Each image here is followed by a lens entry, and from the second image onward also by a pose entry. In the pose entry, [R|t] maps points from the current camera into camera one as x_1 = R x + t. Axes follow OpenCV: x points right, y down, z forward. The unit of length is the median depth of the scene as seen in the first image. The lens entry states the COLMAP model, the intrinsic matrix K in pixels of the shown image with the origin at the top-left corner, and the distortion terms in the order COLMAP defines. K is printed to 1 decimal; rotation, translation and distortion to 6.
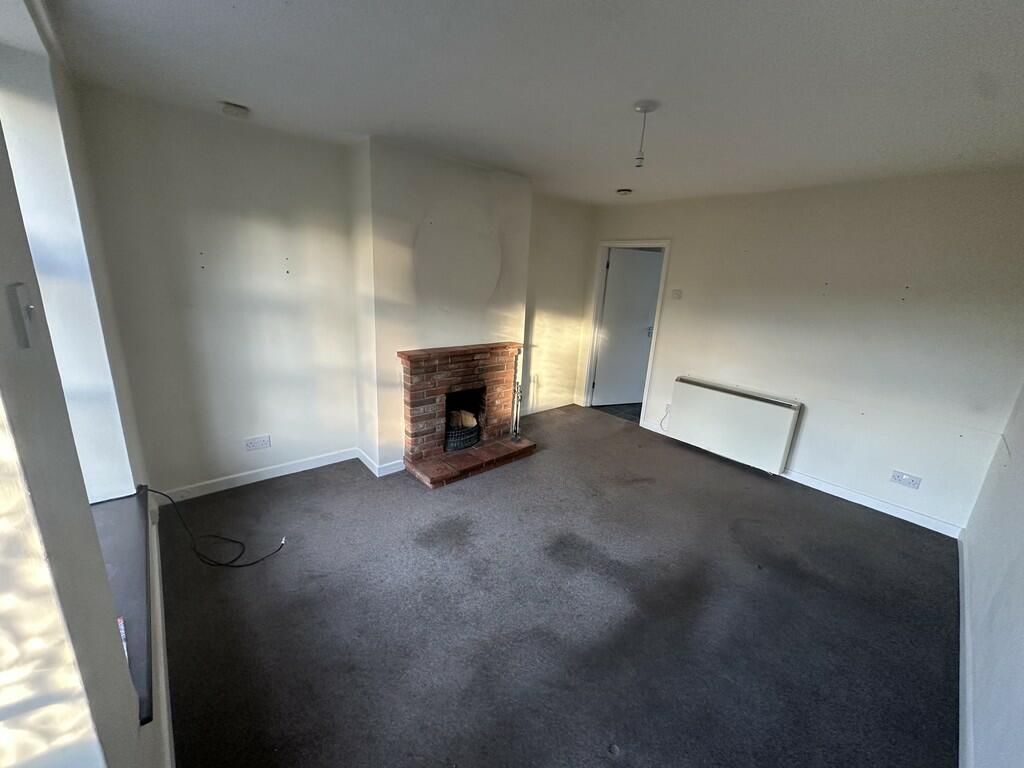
lens RADIAL K [[405.7, 0, 511.4], [0, 405.7, 383.4], [0, 0, 1]] dist [-0.005523, 0.001856]
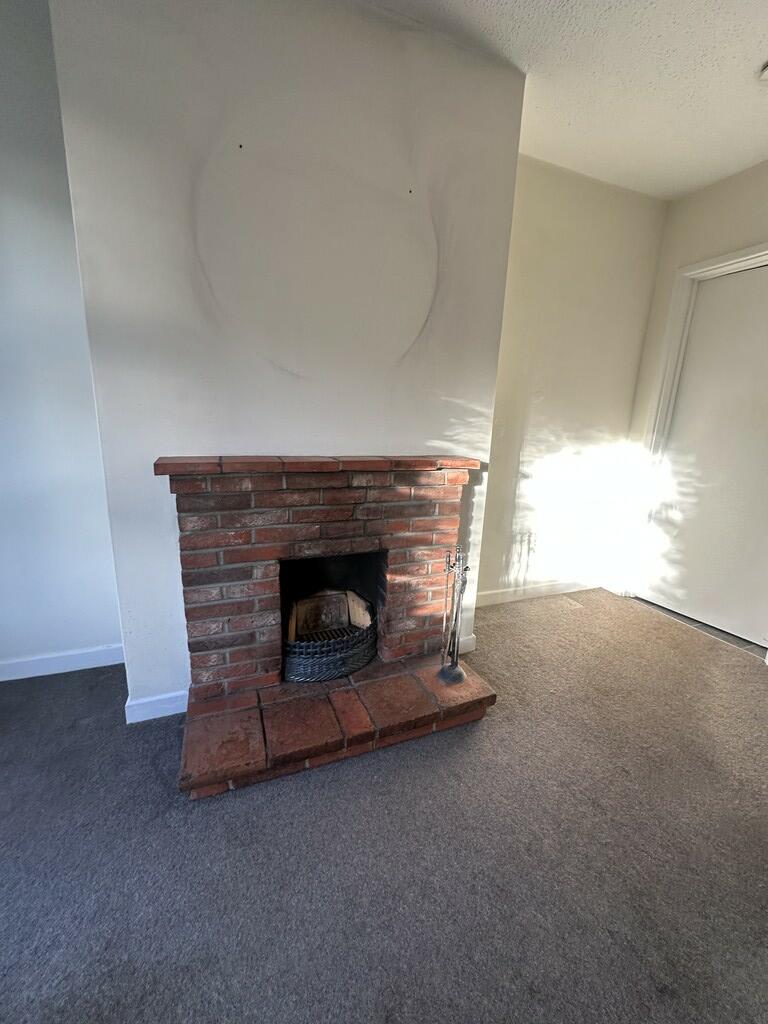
lens RADIAL K [[405.7, 0, 386.4], [0, 405.7, 511.0], [0, 0, 1]] dist [-0.005523, 0.001856]
pose [[0.942248, 0.060379, -0.329427, 0.088976], [-0.075272, 0.996629, -0.032631, -0.021503], [0.326346, 0.055543, 0.943617, 0.606834]]
